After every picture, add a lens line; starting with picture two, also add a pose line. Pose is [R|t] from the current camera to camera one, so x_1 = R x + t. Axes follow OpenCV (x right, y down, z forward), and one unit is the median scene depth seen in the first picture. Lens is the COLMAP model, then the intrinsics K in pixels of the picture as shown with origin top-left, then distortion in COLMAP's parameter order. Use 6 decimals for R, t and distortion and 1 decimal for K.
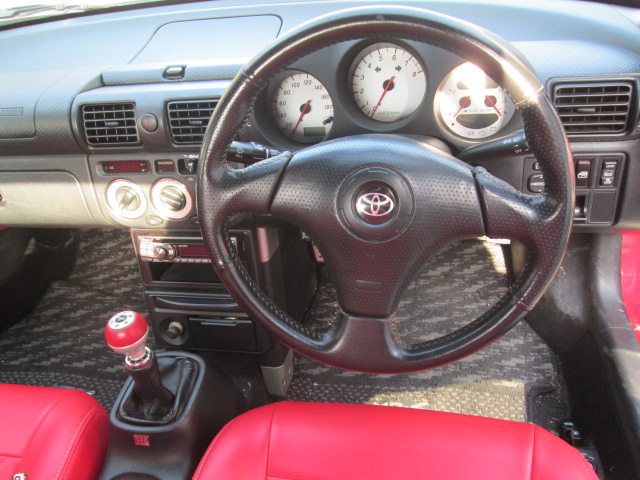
lens RADIAL K [[537.3, 0, 316.7], [0, 537.3, 238.2], [0, 0, 1]] dist [-0.046477, 0.033531]
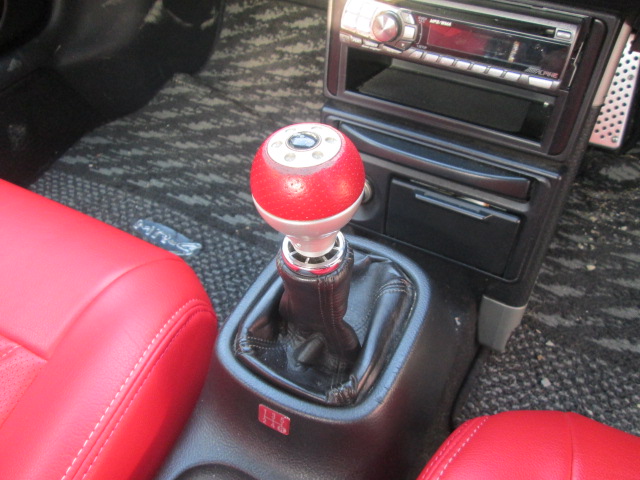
lens RADIAL K [[537.3, 0, 324.6], [0, 537.3, 238.0], [0, 0, 1]] dist [-0.046477, 0.033531]
pose [[0.946598, 0.282906, -0.154648, -0.182619], [-0.238084, 0.936787, 0.256411, 0.075952], [0.217412, -0.205899, 0.954116, 0.425353]]
